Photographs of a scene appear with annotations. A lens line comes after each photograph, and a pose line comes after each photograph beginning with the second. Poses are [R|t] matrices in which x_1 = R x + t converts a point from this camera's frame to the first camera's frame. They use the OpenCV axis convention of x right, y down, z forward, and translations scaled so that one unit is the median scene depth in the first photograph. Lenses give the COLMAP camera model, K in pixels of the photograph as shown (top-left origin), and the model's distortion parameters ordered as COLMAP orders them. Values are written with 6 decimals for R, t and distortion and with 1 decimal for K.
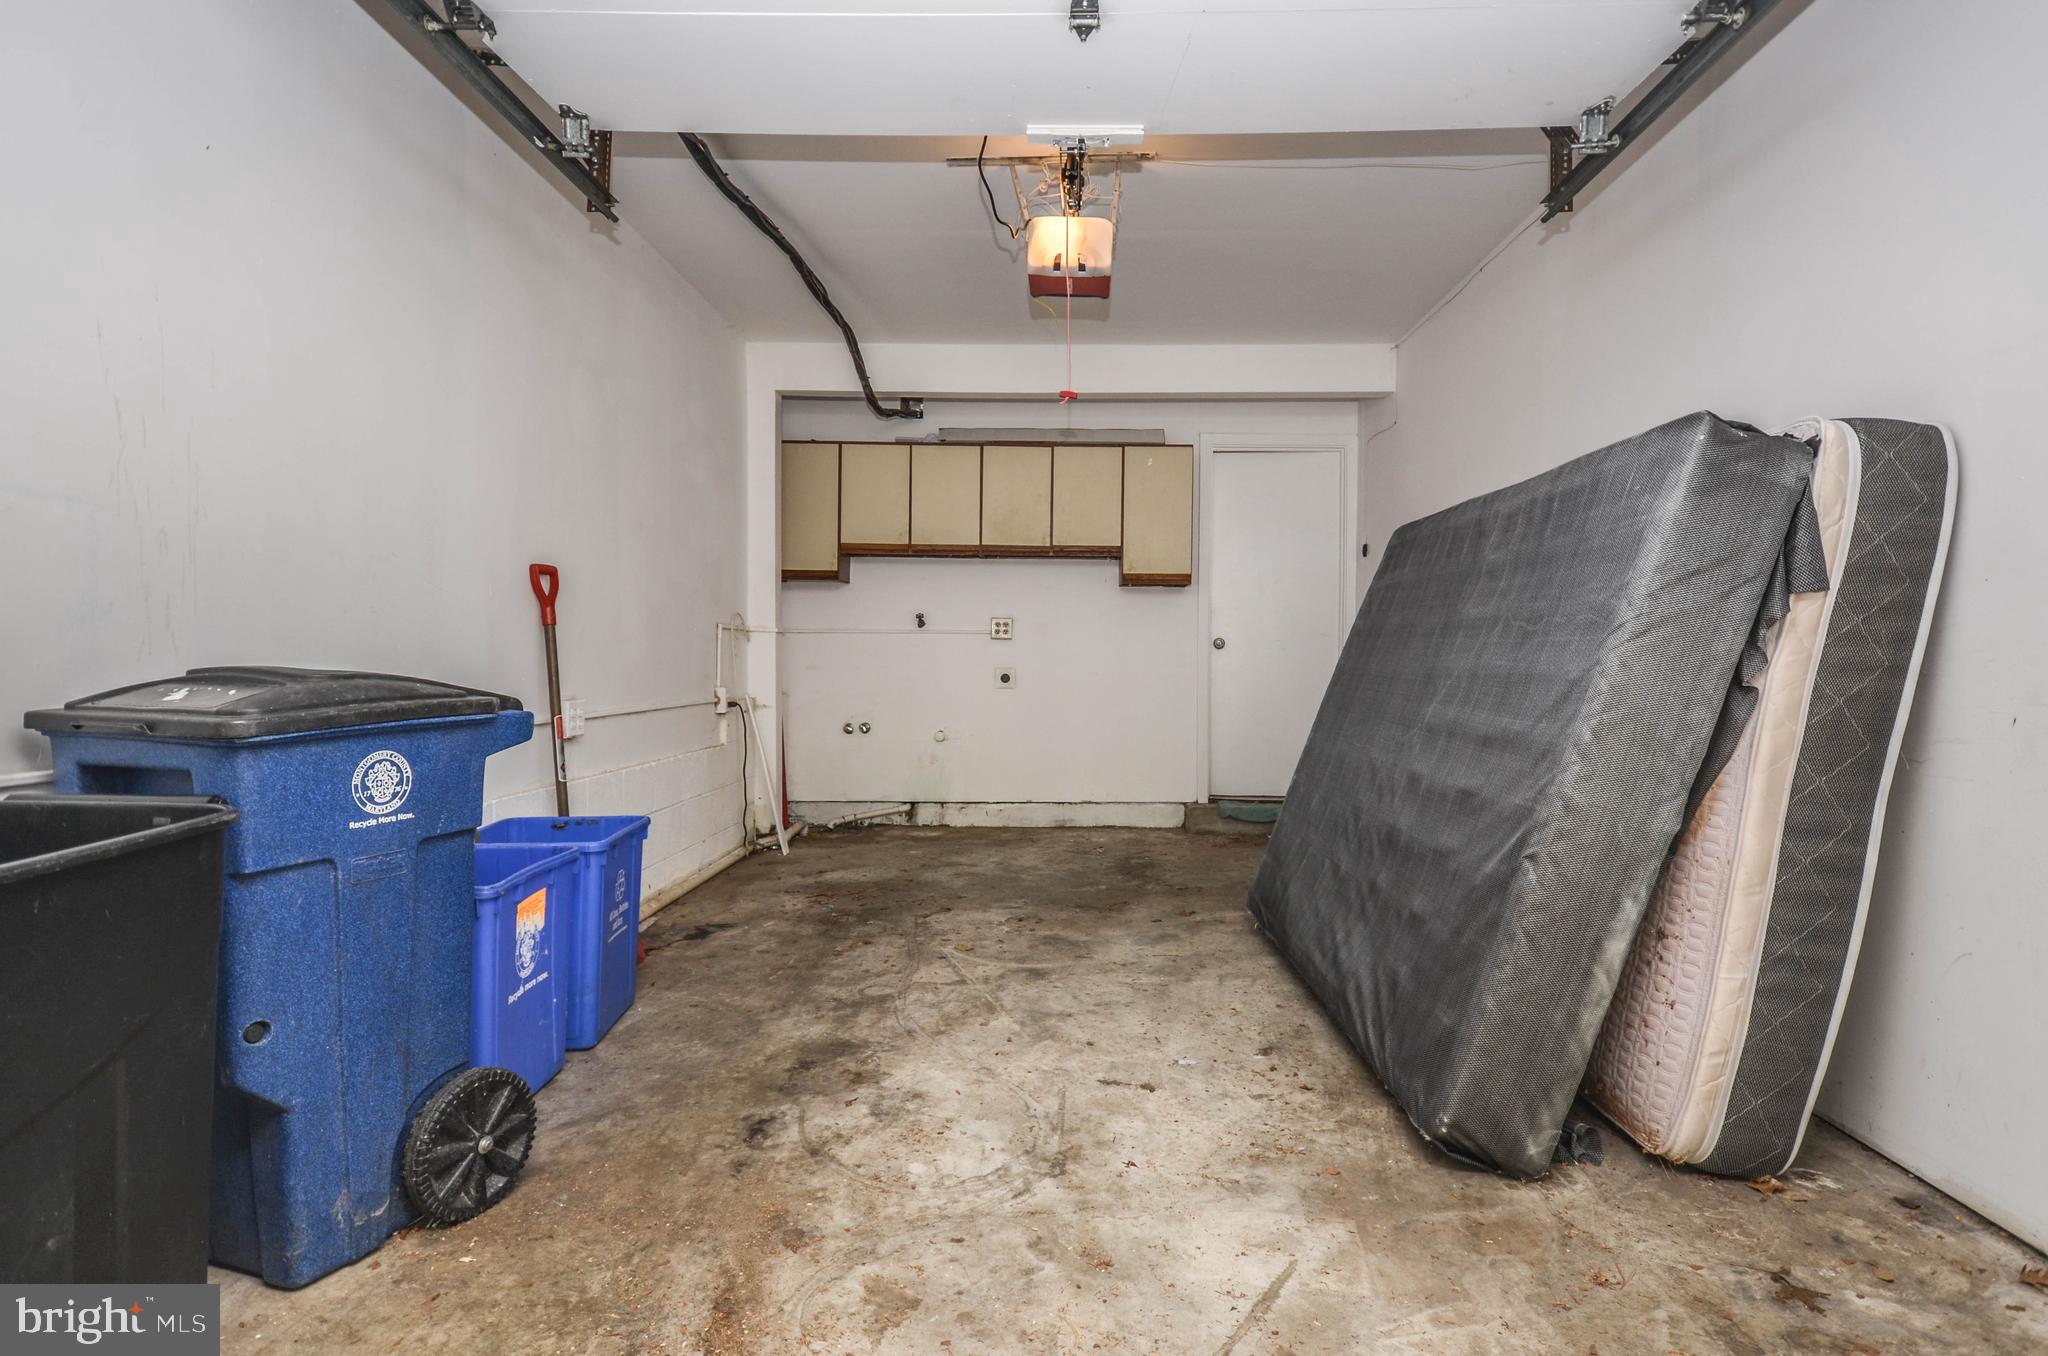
lens RADIAL K [[1093.2, 0, 1048.1], [0, 1093.2, 677.3], [0, 0, 1]] dist [0.009322, 0.002369]
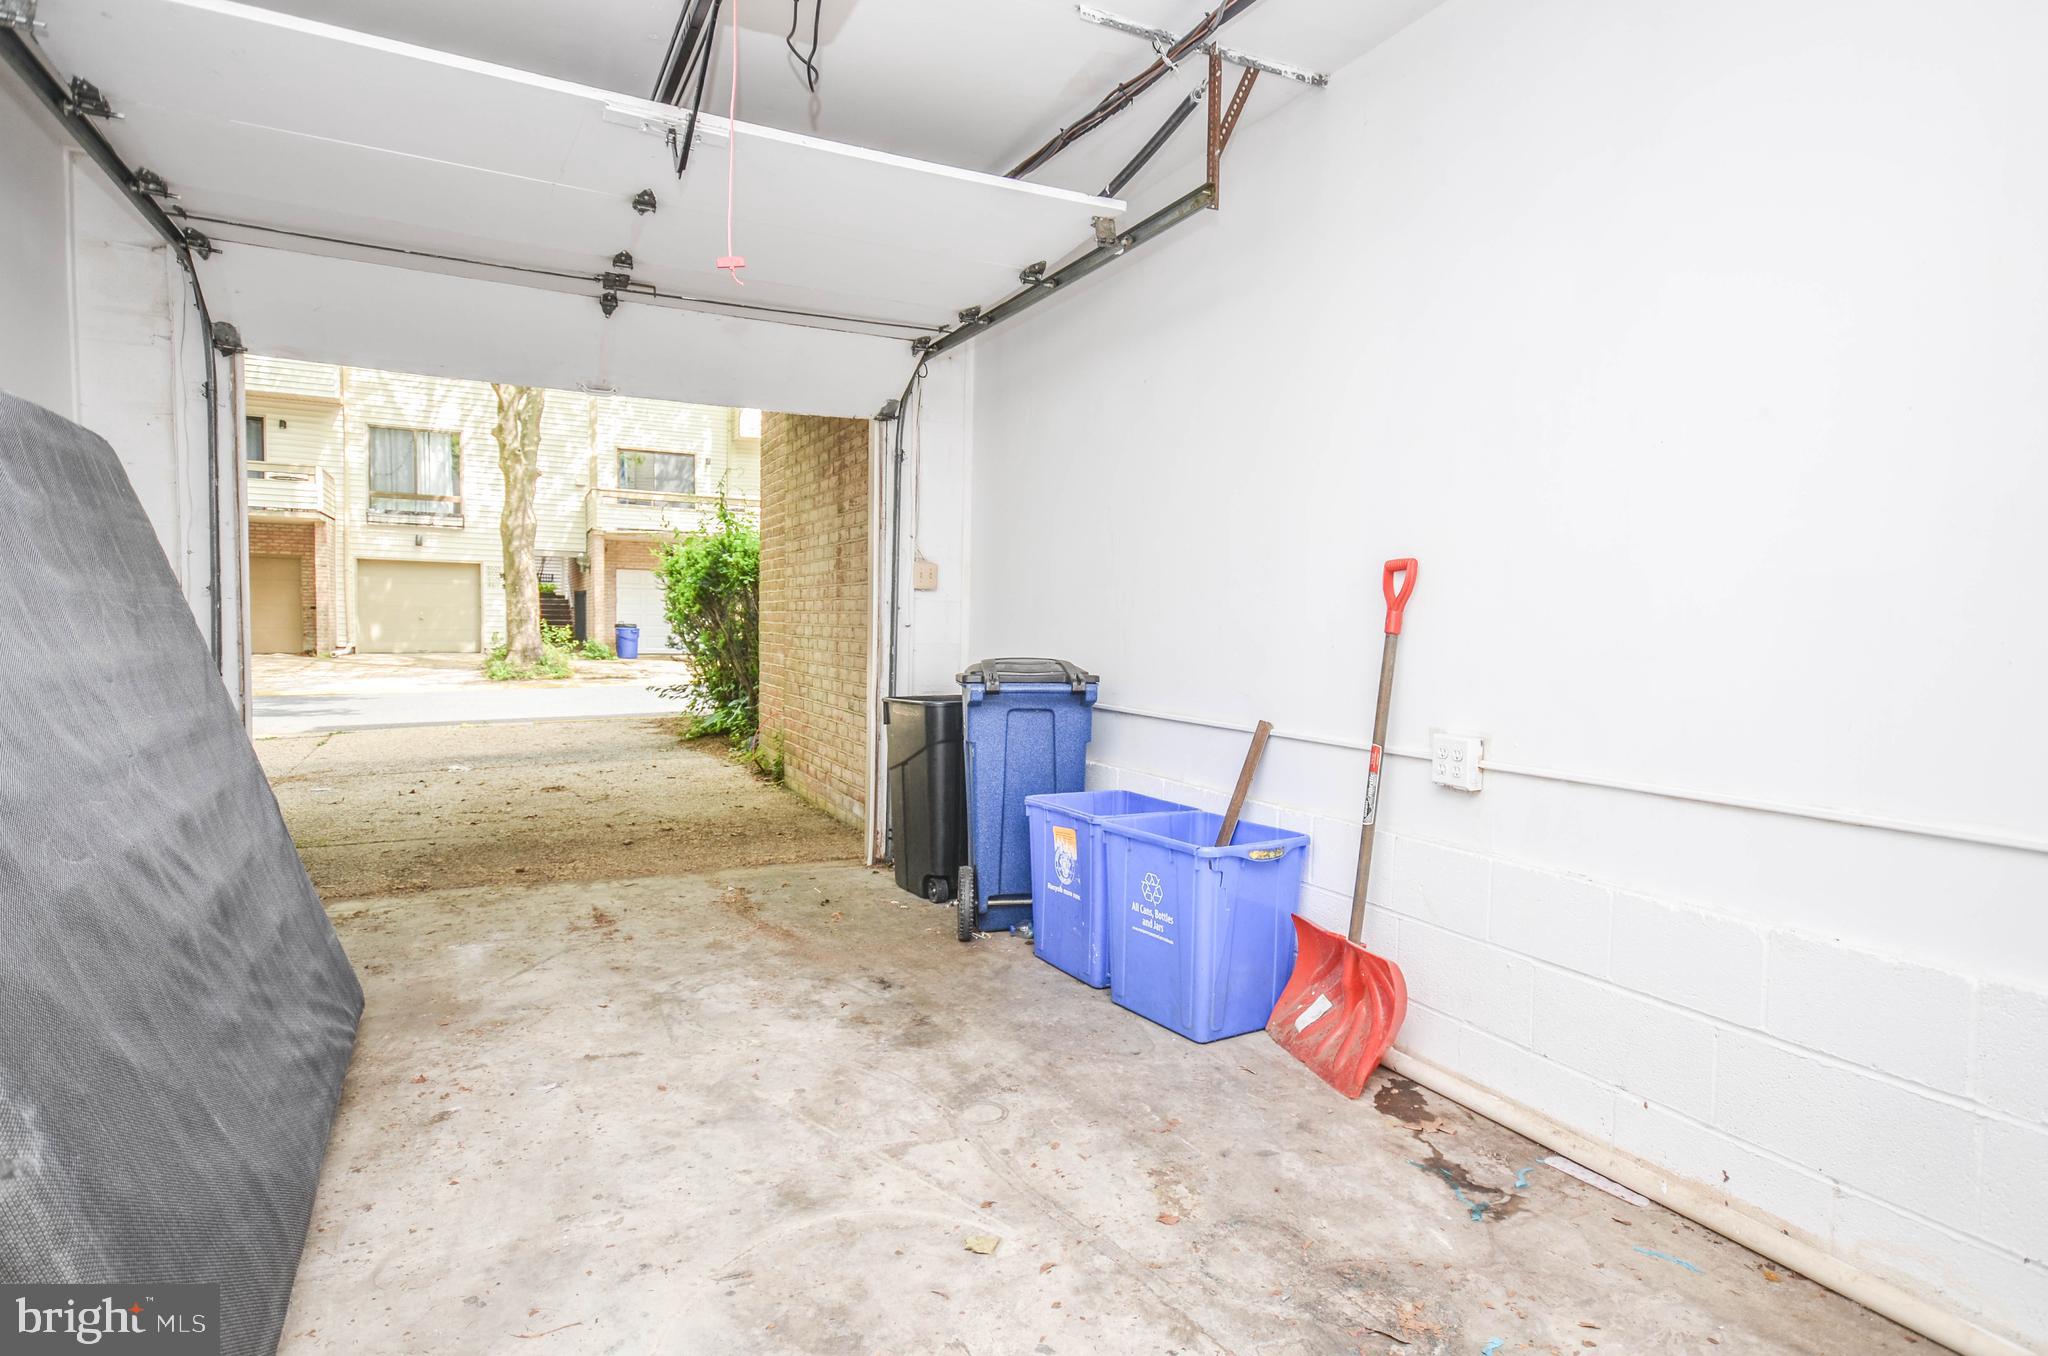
lens RADIAL K [[1093.2, 0, 1048.1], [0, 1093.2, 677.3], [0, 0, 1]] dist [0.009322, 0.002369]
pose [[-0.881831, -0.005740, -0.471530, 0.199608], [-0.035880, 0.997844, 0.054955, -0.066712], [0.470198, 0.065380, -0.880136, 2.074042]]
